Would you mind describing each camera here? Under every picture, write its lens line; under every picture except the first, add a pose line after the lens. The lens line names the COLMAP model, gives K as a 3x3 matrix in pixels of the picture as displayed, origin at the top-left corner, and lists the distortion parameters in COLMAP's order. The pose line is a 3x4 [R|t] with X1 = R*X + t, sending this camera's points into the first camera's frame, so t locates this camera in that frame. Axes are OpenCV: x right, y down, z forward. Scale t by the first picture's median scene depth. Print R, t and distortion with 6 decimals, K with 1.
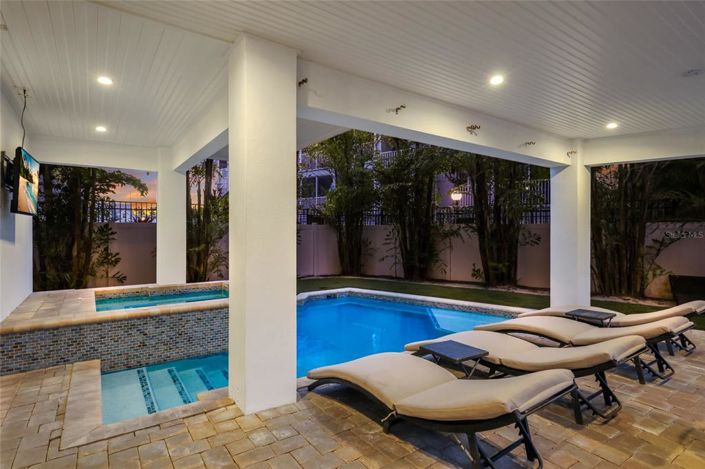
lens RADIAL K [[375.8, 0, 358.9], [0, 375.8, 233.7], [0, 0, 1]] dist [0.002230, -0.000878]
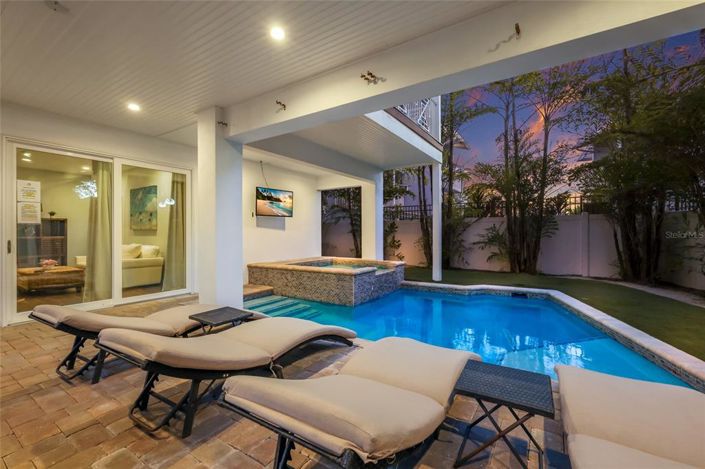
lens RADIAL K [[314.9, 0, 349.0], [0, 314.9, 233.2], [0, 0, 1]] dist [-0.001878, -0.000008]
pose [[0.351712, 0.004983, -0.936095, 0.467576], [-0.007509, 0.999969, 0.002501, 0.021894], [0.936078, 0.006150, 0.351739, 0.378605]]
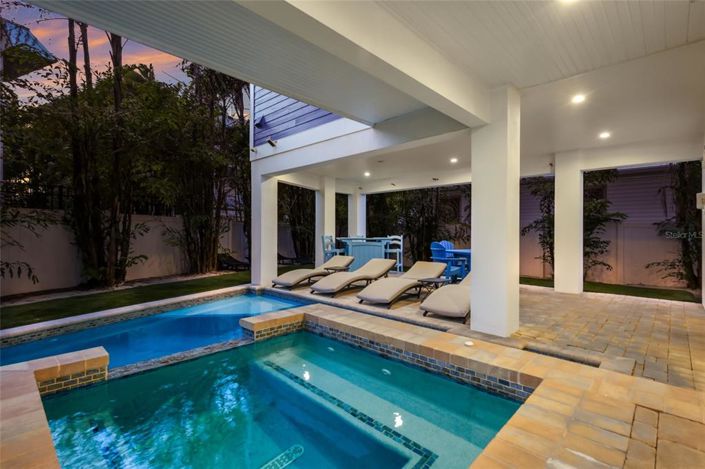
lens RADIAL K [[332.6, 0, 351.2], [0, 332.6, 233.2], [0, 0, 1]] dist [0.001762, -0.000304]
pose [[-0.208438, -0.002395, 0.978033, -0.512401], [0.000983, 0.999996, 0.002658, 0.021550], [-0.978035, 0.001515, -0.208434, 0.657225]]
